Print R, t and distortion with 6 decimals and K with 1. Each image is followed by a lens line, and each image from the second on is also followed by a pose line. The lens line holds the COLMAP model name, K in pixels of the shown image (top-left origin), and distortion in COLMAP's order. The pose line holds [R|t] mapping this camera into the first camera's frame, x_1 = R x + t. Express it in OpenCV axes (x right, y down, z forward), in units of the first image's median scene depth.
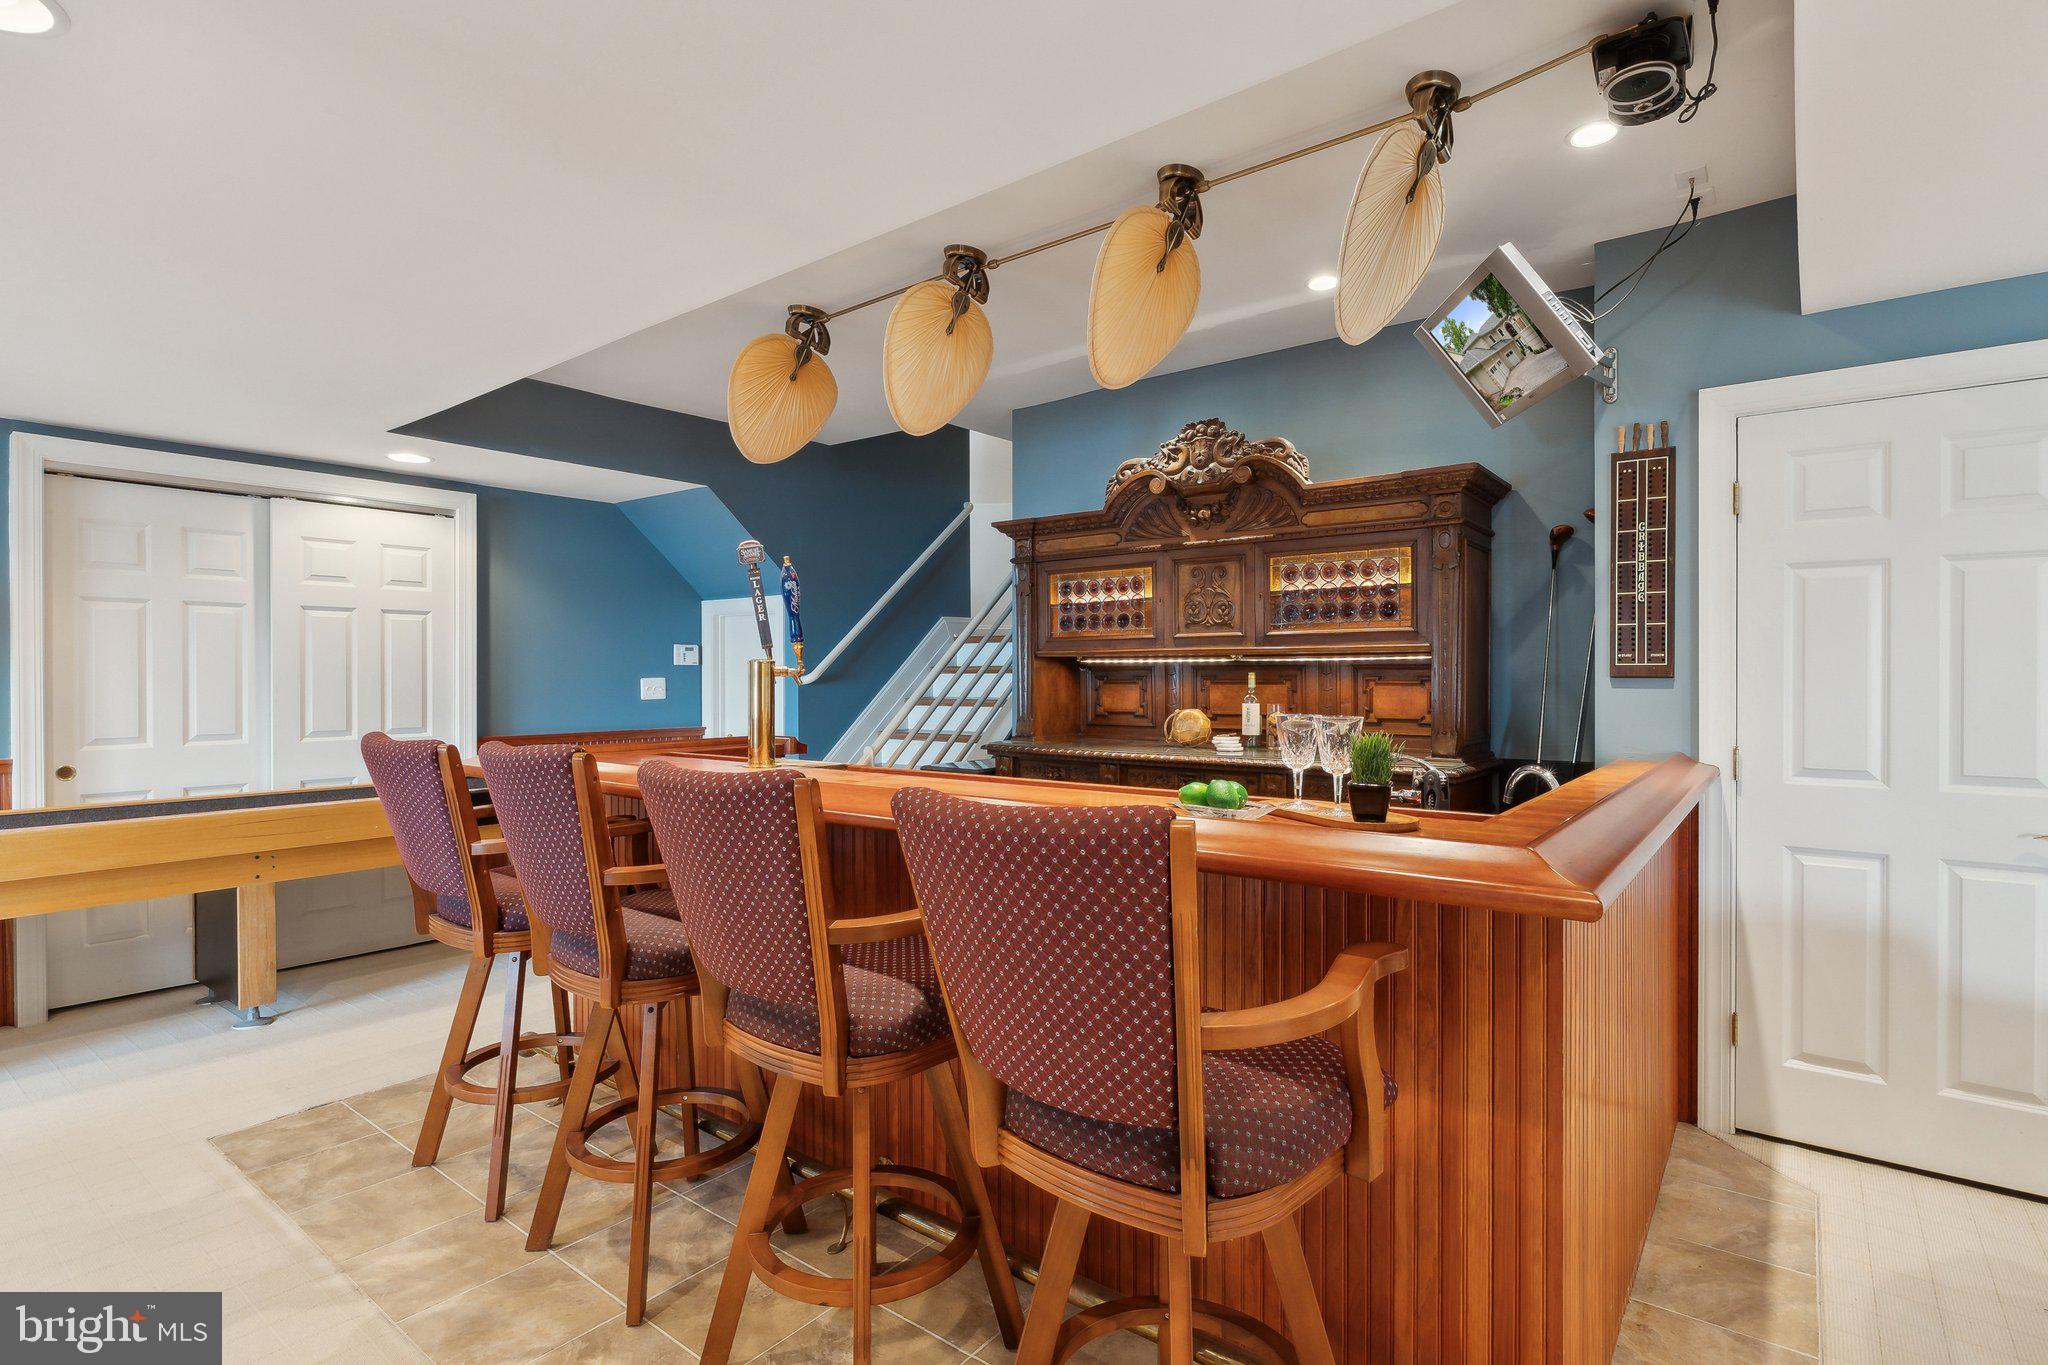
lens RADIAL K [[998.9, 0, 1028.4], [0, 998.9, 681.3], [0, 0, 1]] dist [0.000057, 0.000048]
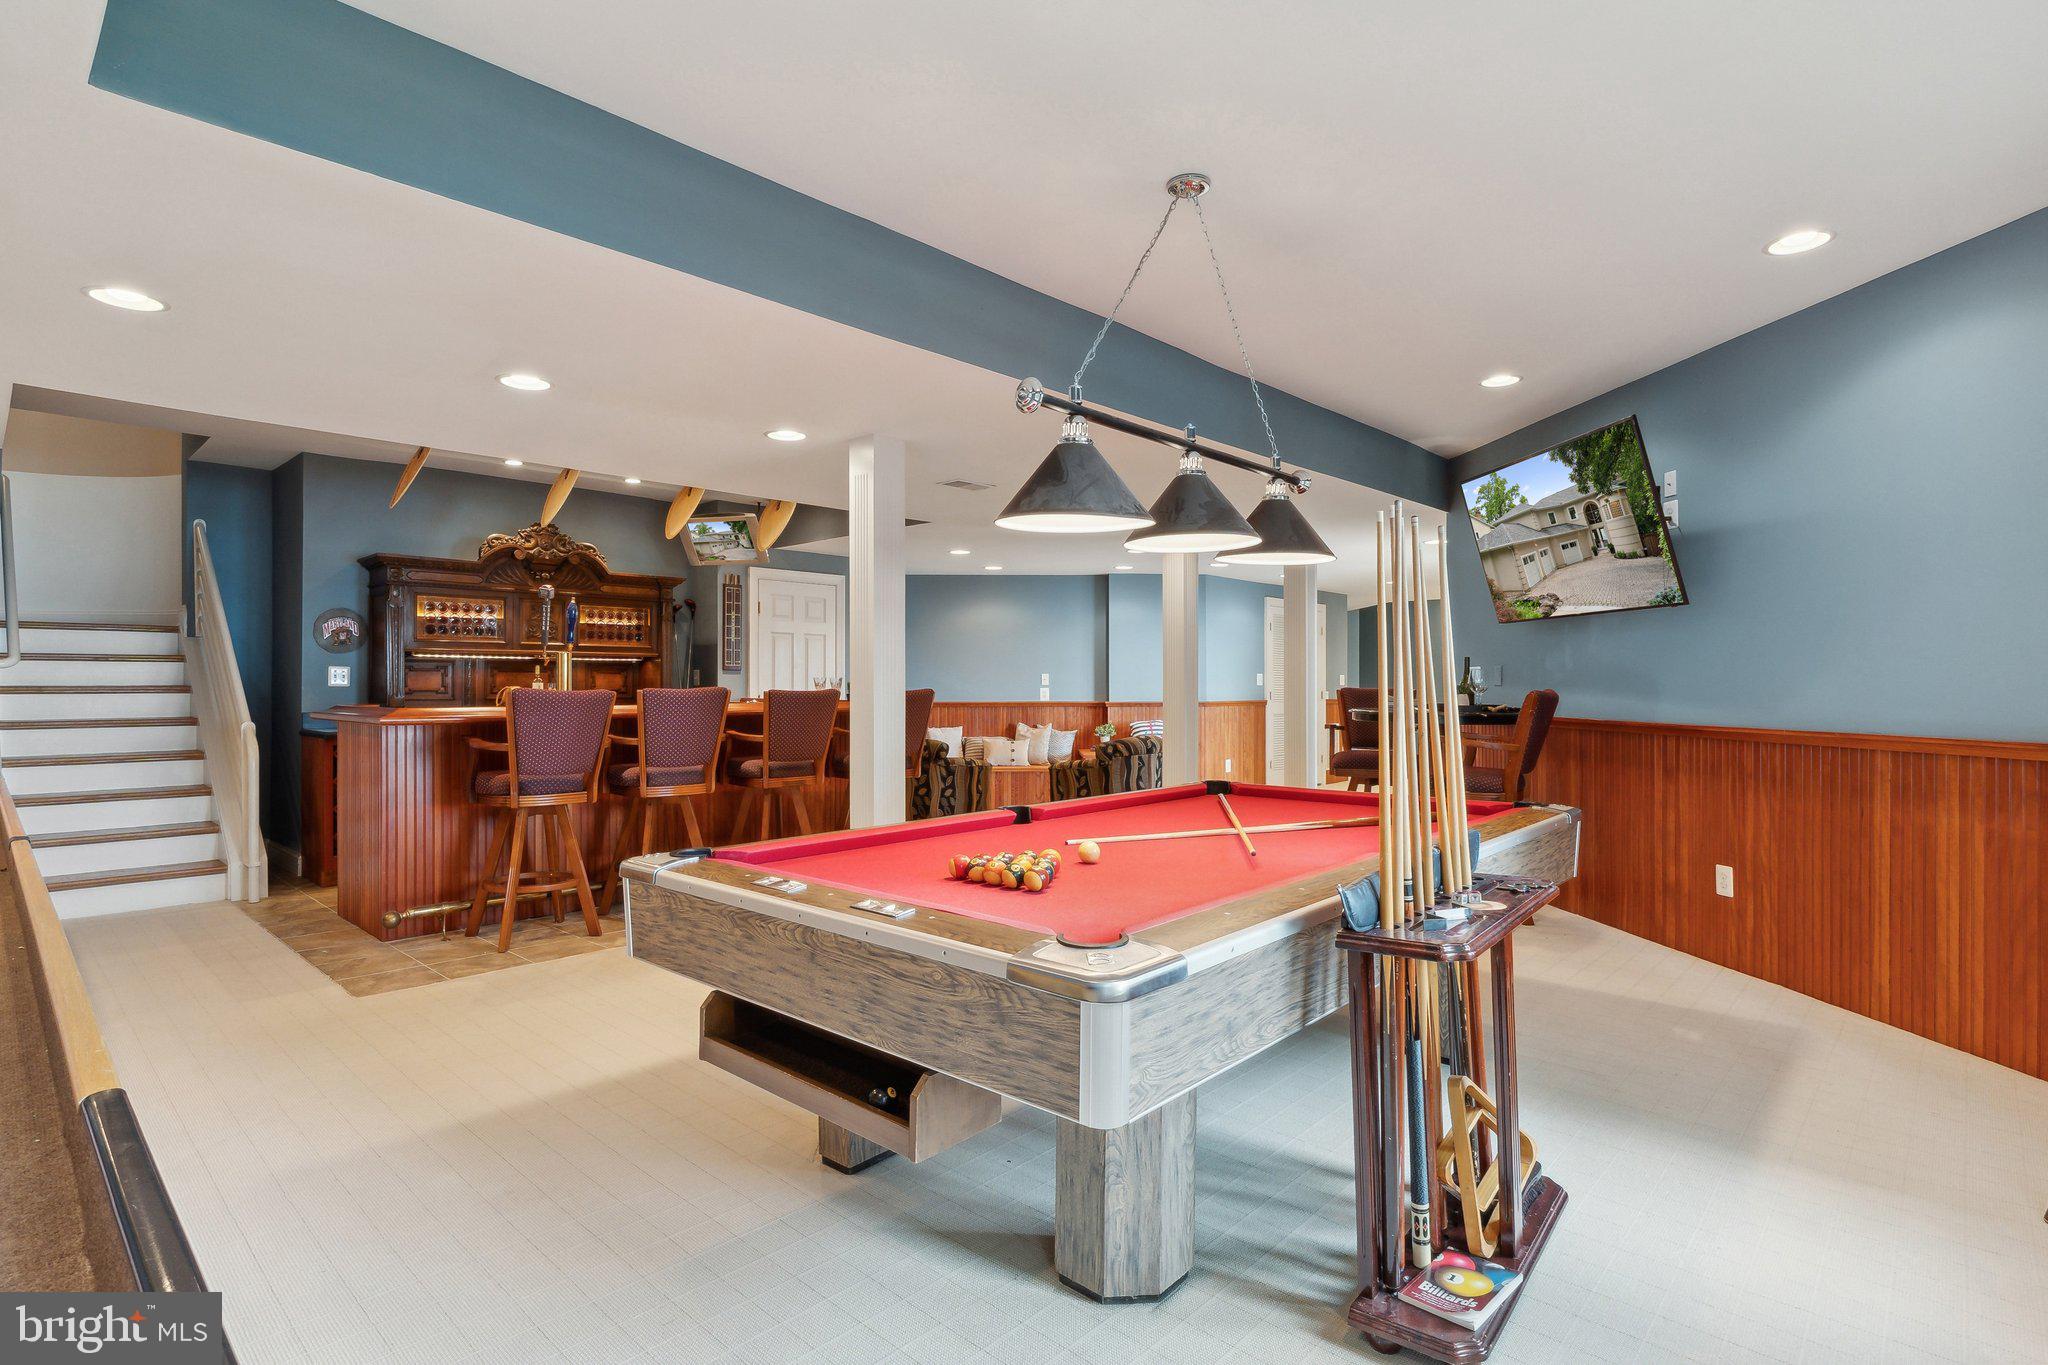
lens RADIAL K [[998.9, 0, 1026.9], [0, 998.9, 680.7], [0, 0, 1]] dist [0.000057, 0.000048]
pose [[0.094110, 0.003283, 0.995556, -1.591176], [0.003175, 0.999988, -0.003598, 0.029607], [-0.995557, 0.003500, 0.094098, -0.021041]]
